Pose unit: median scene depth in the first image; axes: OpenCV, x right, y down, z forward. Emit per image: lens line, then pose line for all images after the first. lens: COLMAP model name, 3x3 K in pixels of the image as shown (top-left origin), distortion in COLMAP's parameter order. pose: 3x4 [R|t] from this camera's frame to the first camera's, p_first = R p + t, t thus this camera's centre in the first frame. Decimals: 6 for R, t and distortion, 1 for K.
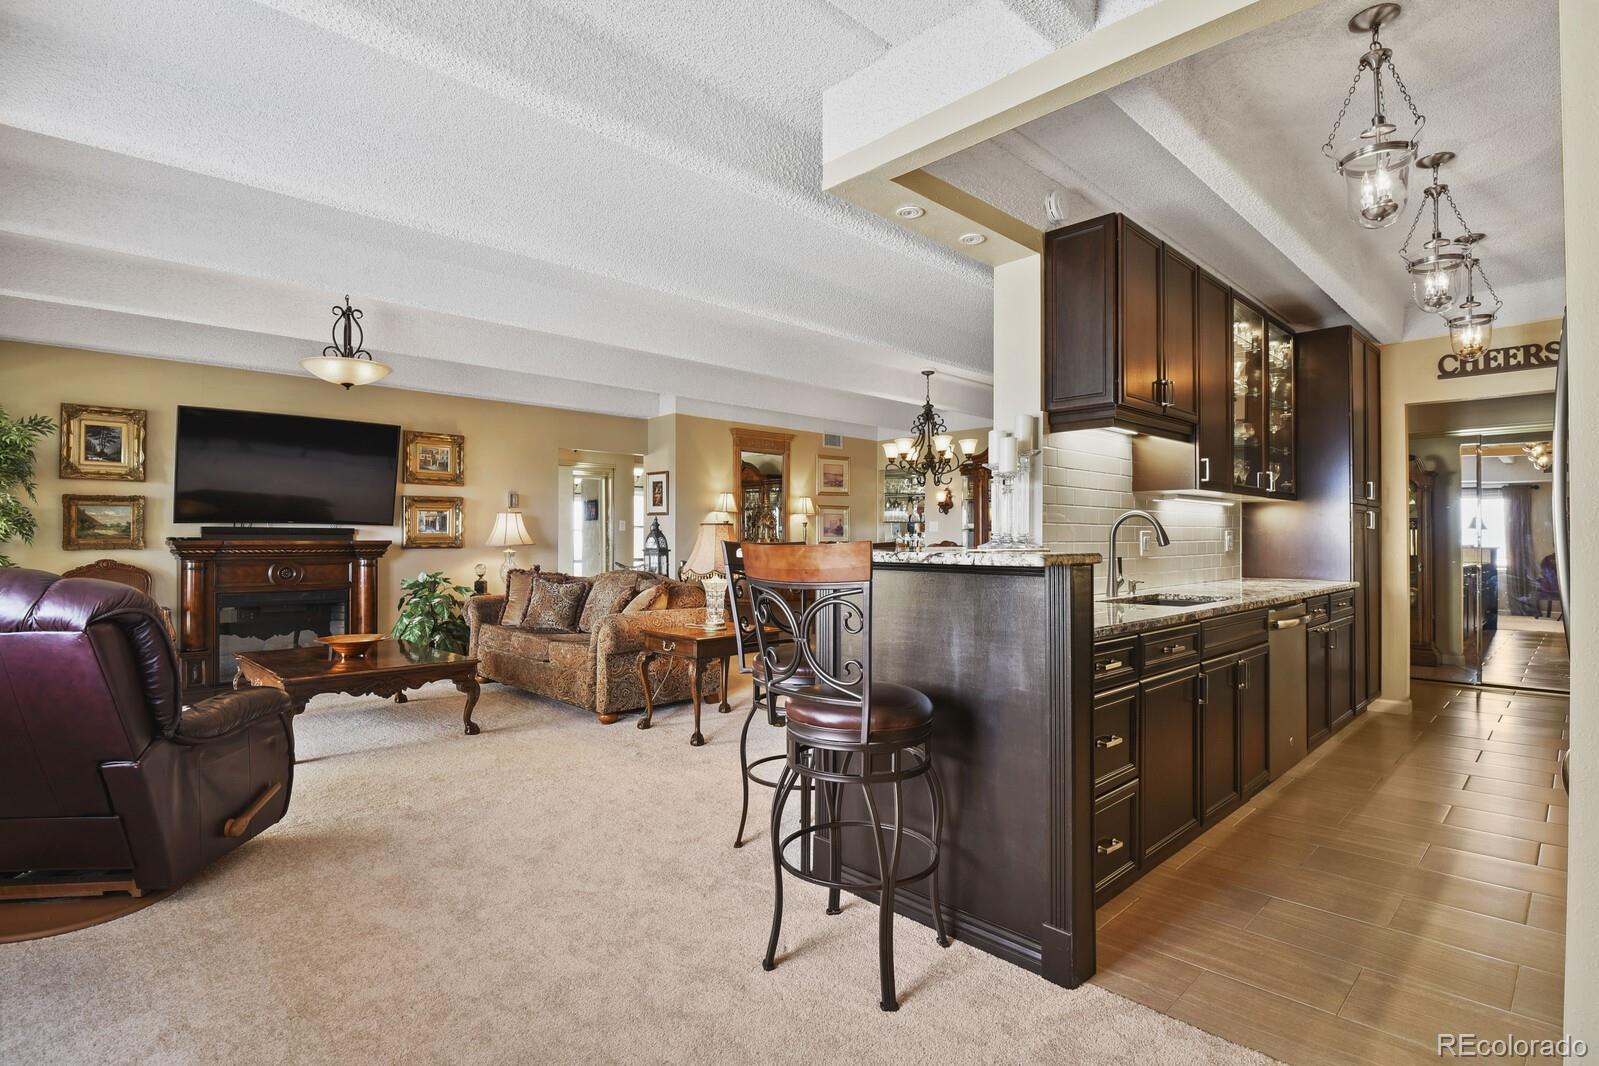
lens RADIAL K [[783.4, 0, 800.3], [0, 783.4, 532.9], [0, 0, 1]] dist [-0.020827, -0.001591]
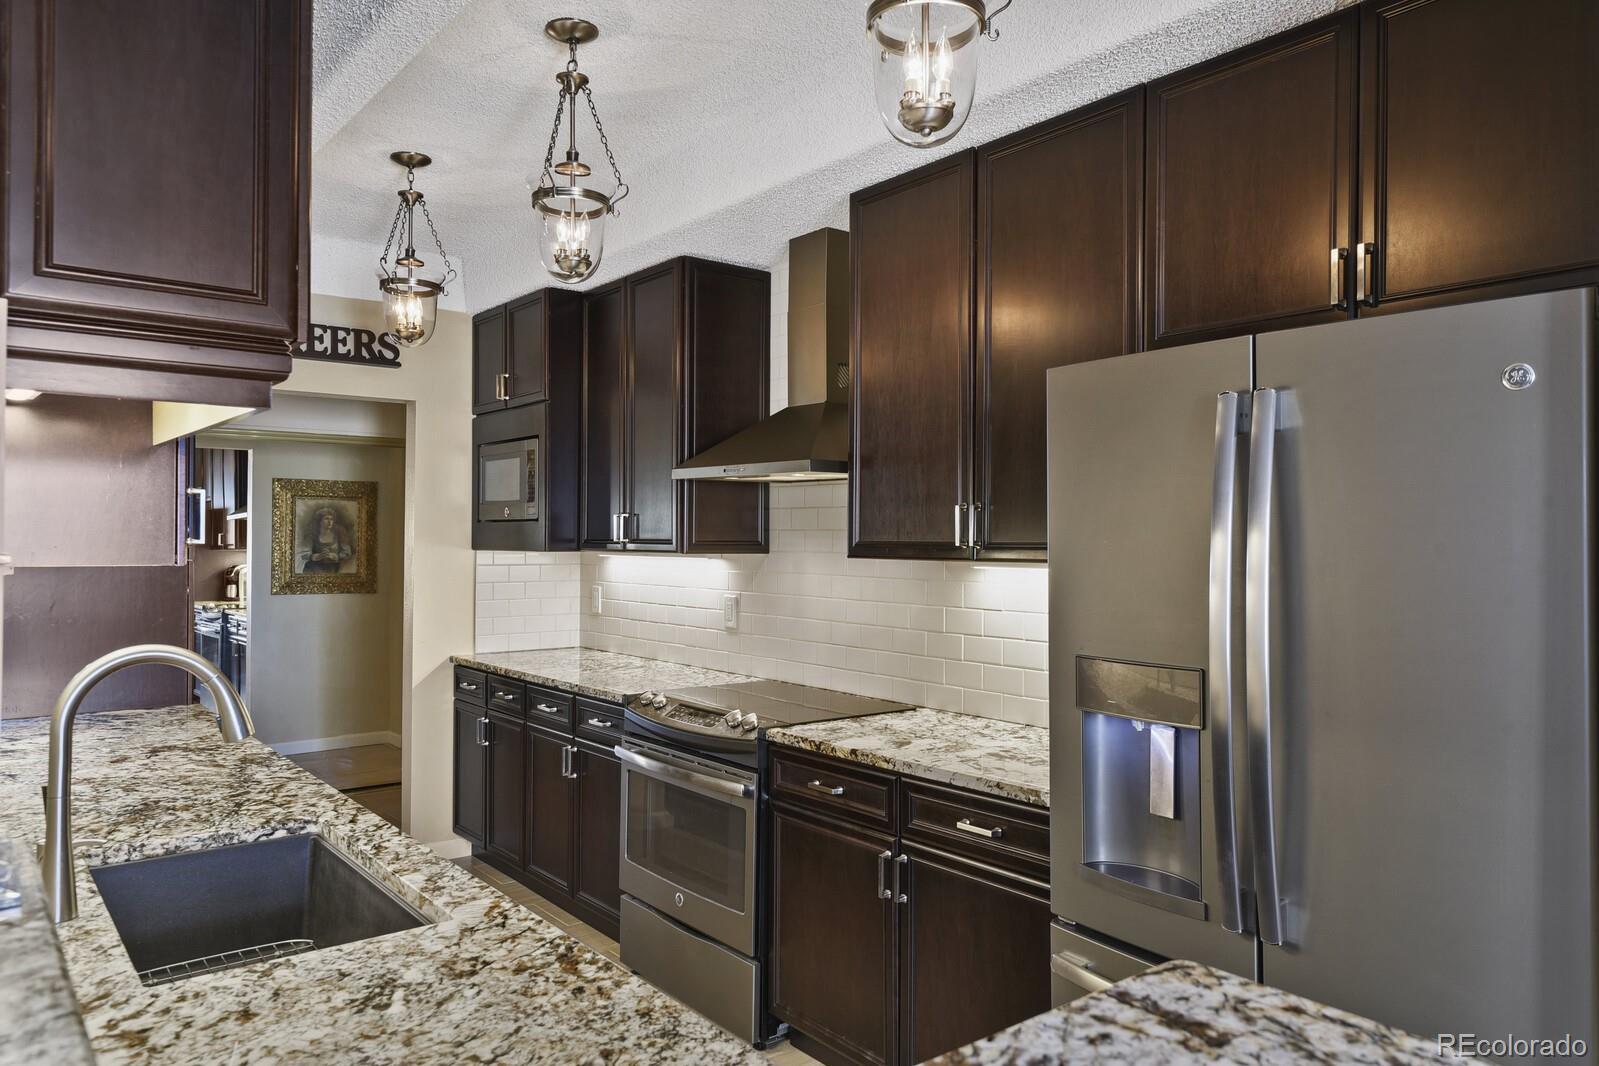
lens RADIAL K [[1099.3, 0, 799.5], [0, 1099.3, 533.0], [0, 0, 1]] dist [0.020302, 0.001508]
pose [[0.095233, 0.005390, 0.995440, -0.017327], [-0.011059, 0.999929, -0.004356, -0.050017], [-0.995394, -0.010594, 0.095286, 0.427491]]
